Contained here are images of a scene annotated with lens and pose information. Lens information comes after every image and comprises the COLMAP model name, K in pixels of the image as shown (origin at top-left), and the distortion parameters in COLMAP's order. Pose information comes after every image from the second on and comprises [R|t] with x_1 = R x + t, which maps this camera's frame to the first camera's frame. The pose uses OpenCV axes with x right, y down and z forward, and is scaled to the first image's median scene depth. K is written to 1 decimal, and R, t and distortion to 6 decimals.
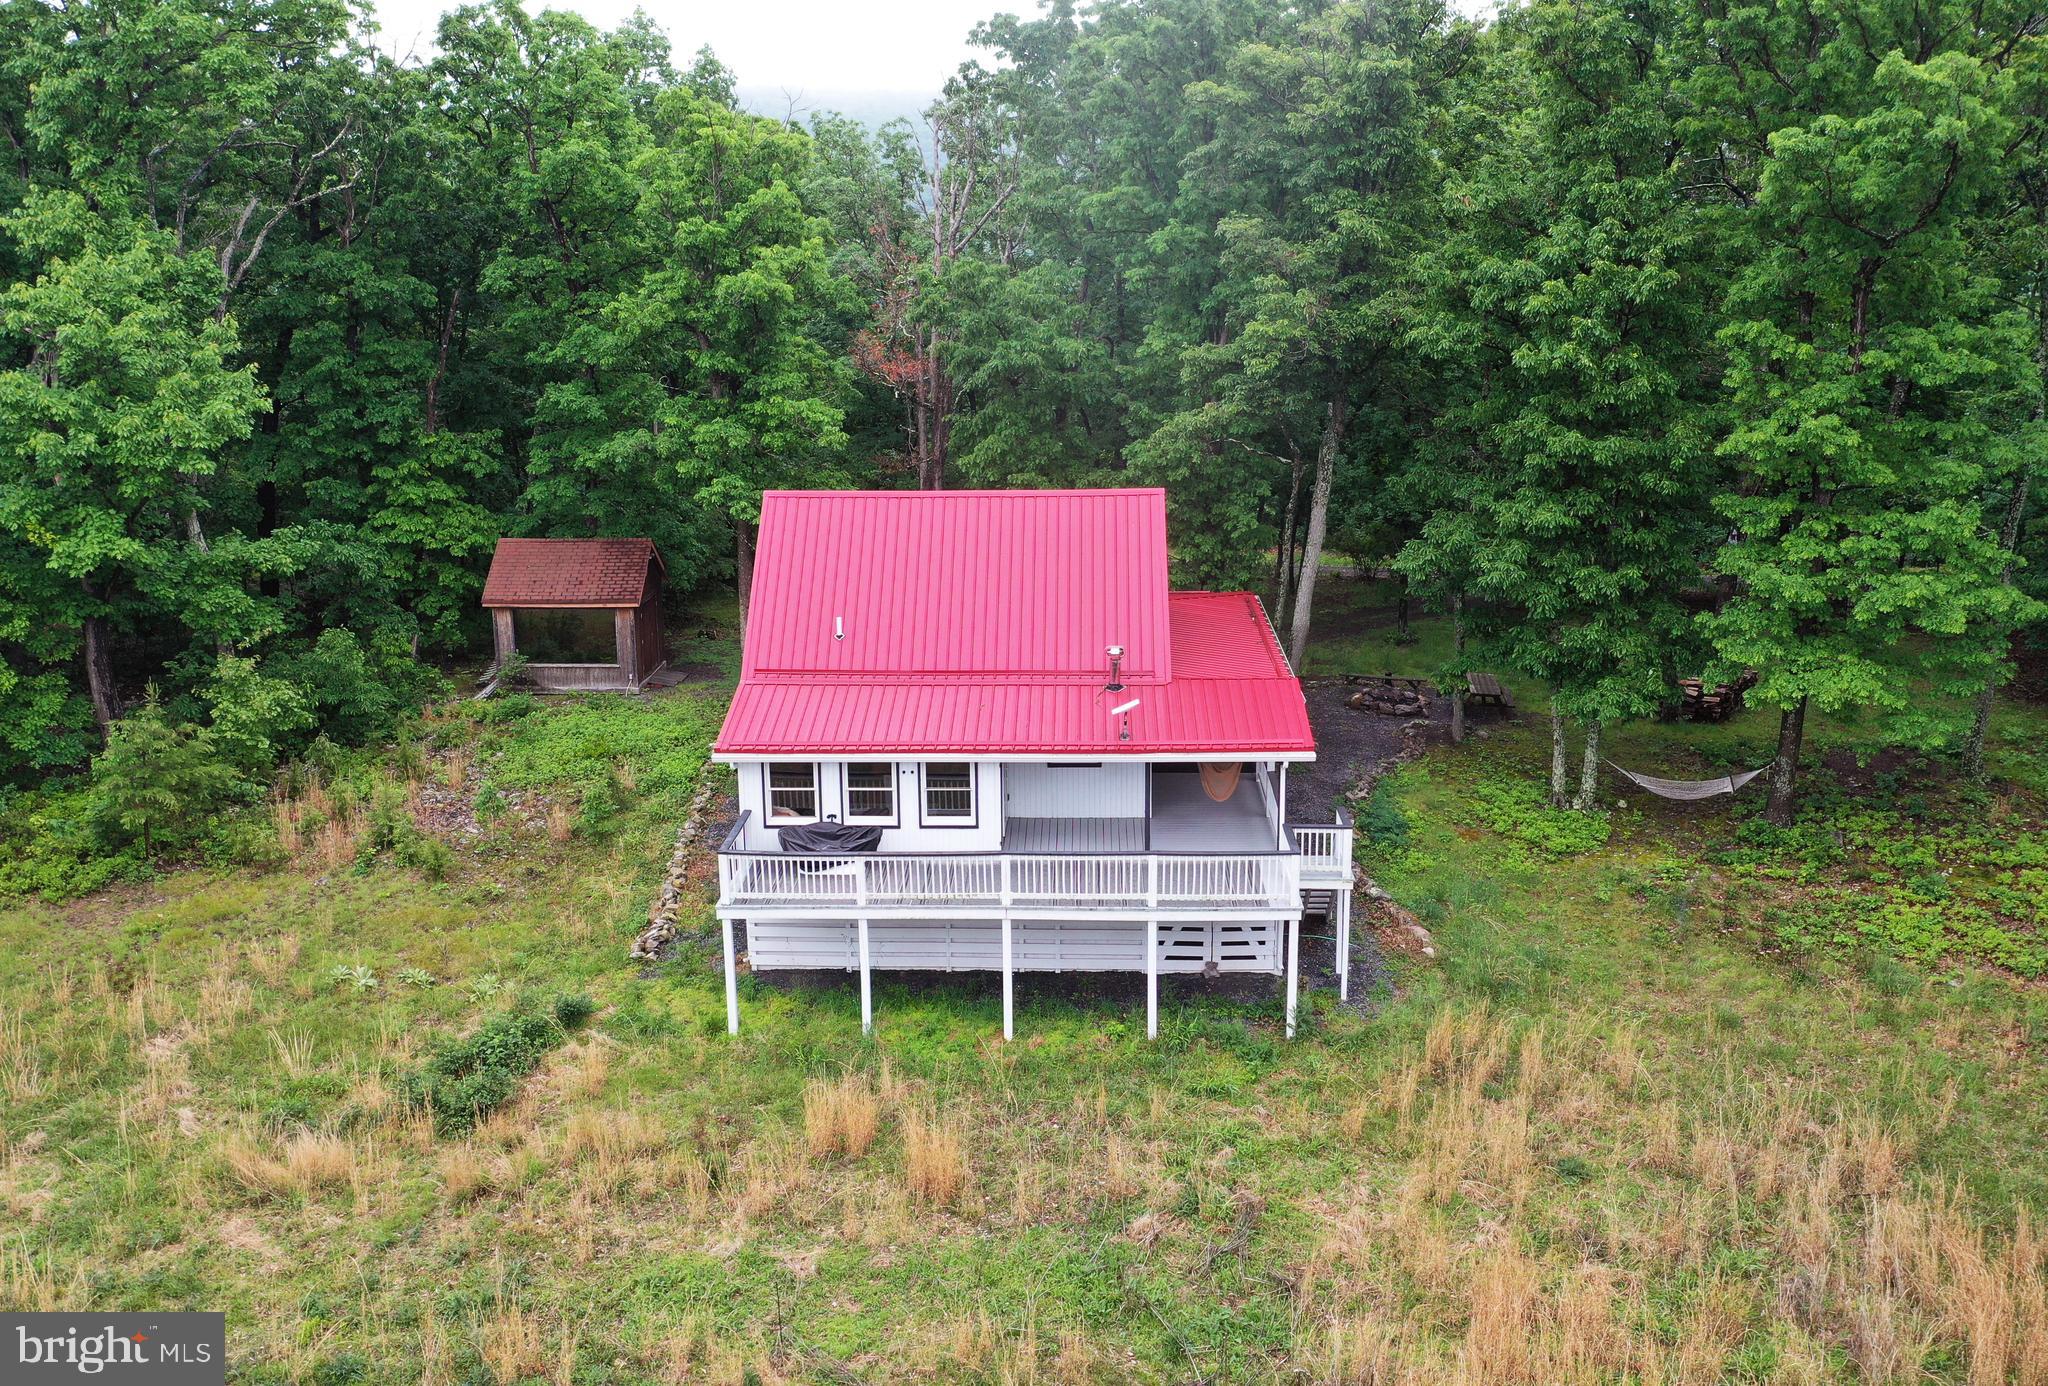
lens RADIAL K [[1999.2, 0, 1012.9], [0, 1999.2, 651.8], [0, 0, 1]] dist [0.005380, 0.000000]
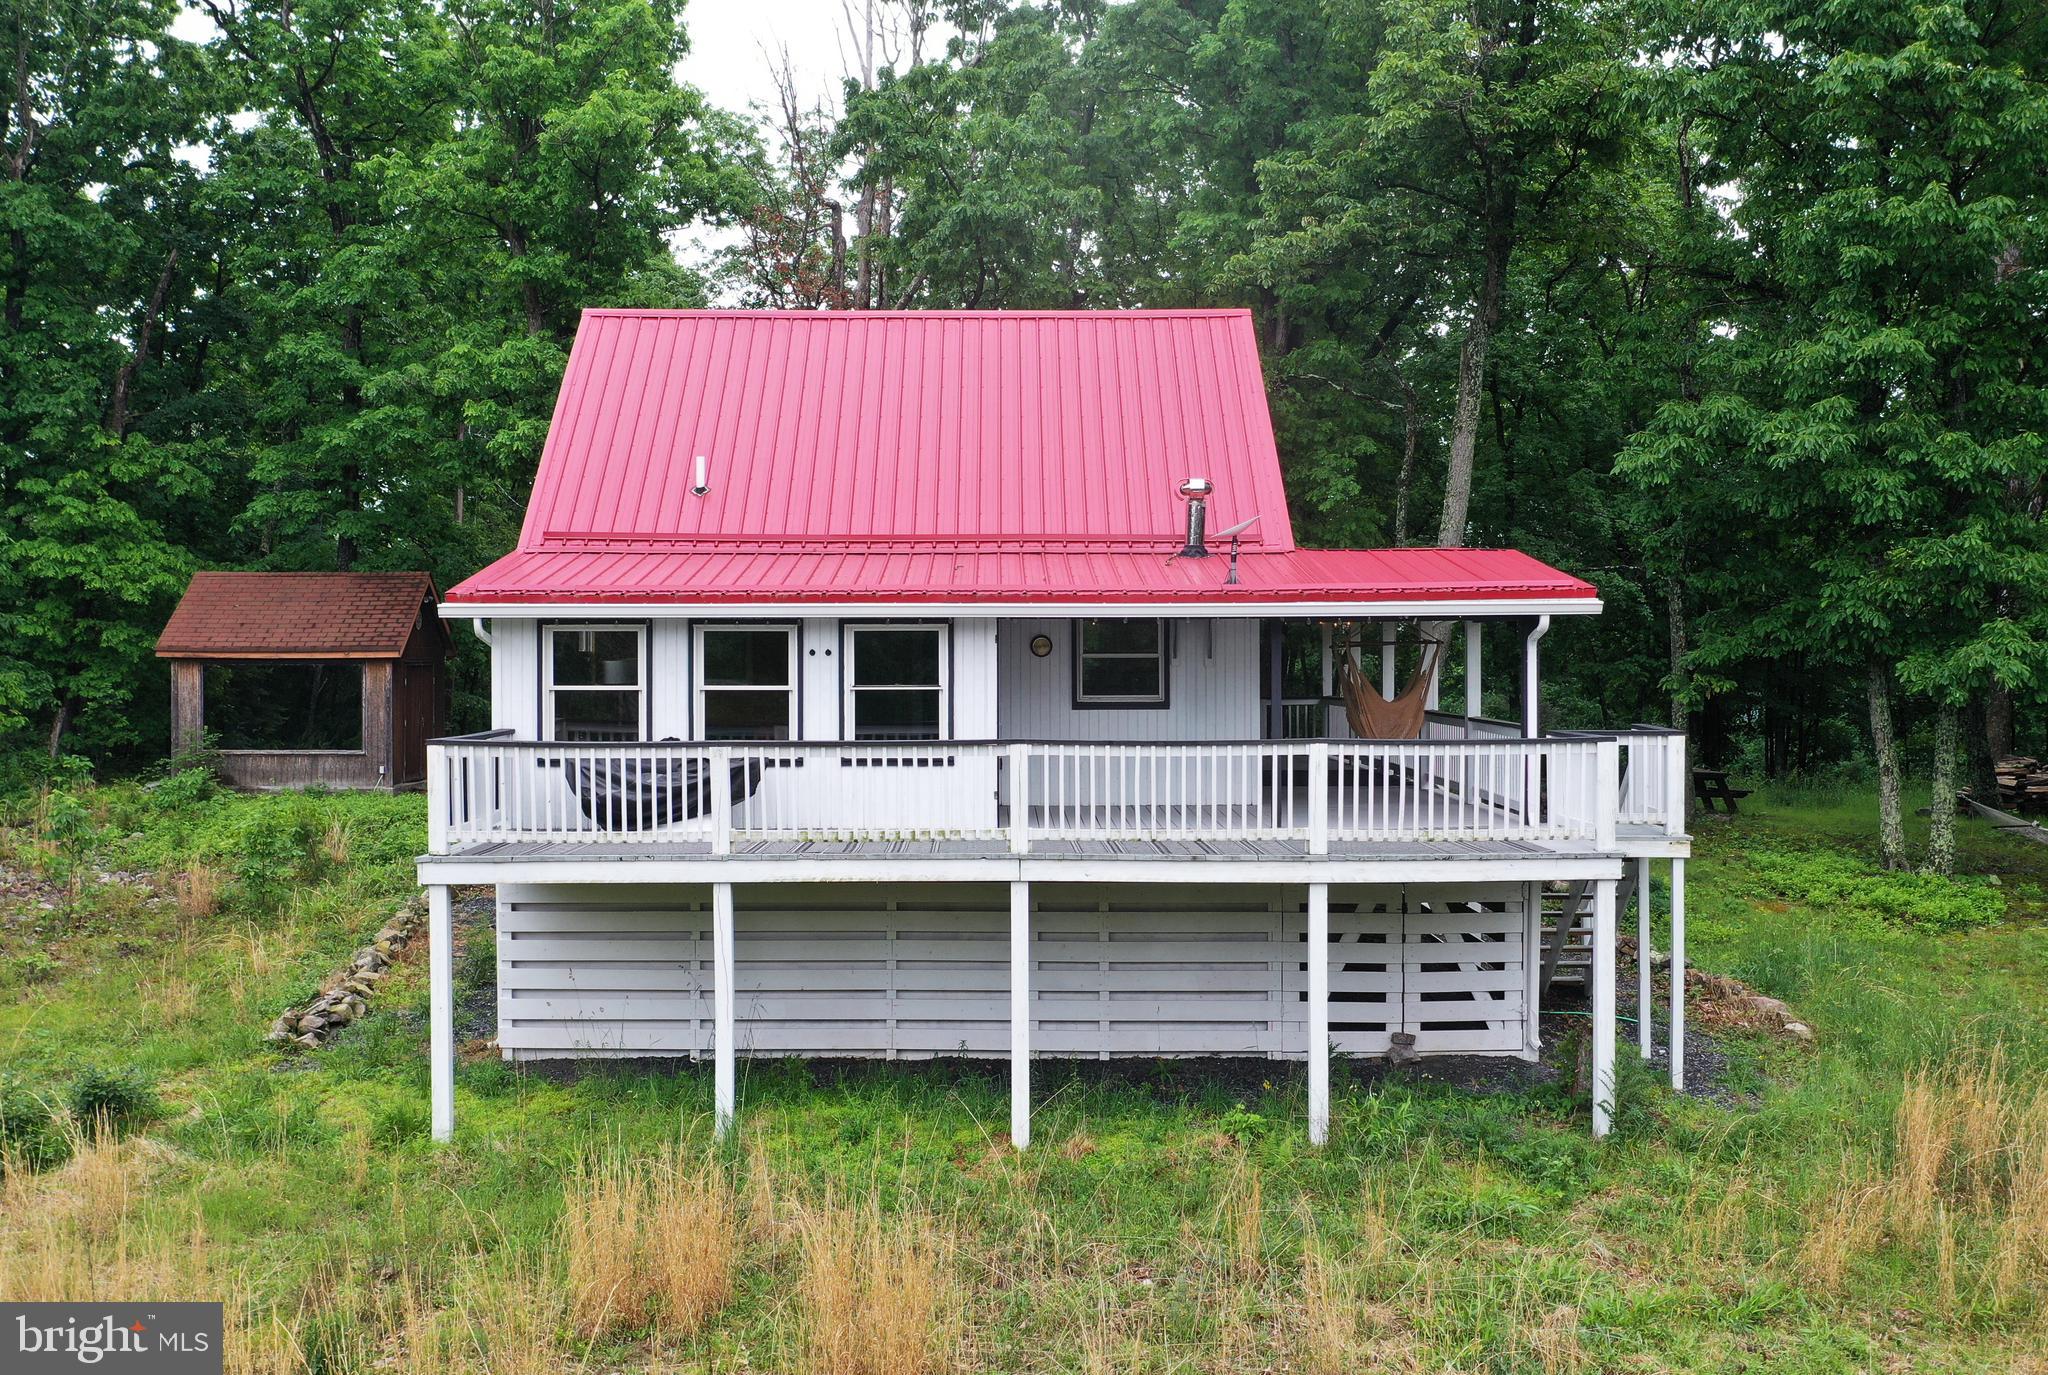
lens RADIAL K [[1999.2, 0, 1015.0], [0, 1999.2, 693.8], [0, 0, 1]] dist [0.005380, 0.000000]
pose [[0.998573, 0.010546, 0.052351, -0.028065], [0.001937, 0.972512, -0.232844, 0.187004], [-0.053368, 0.232613, 0.971104, 0.477329]]
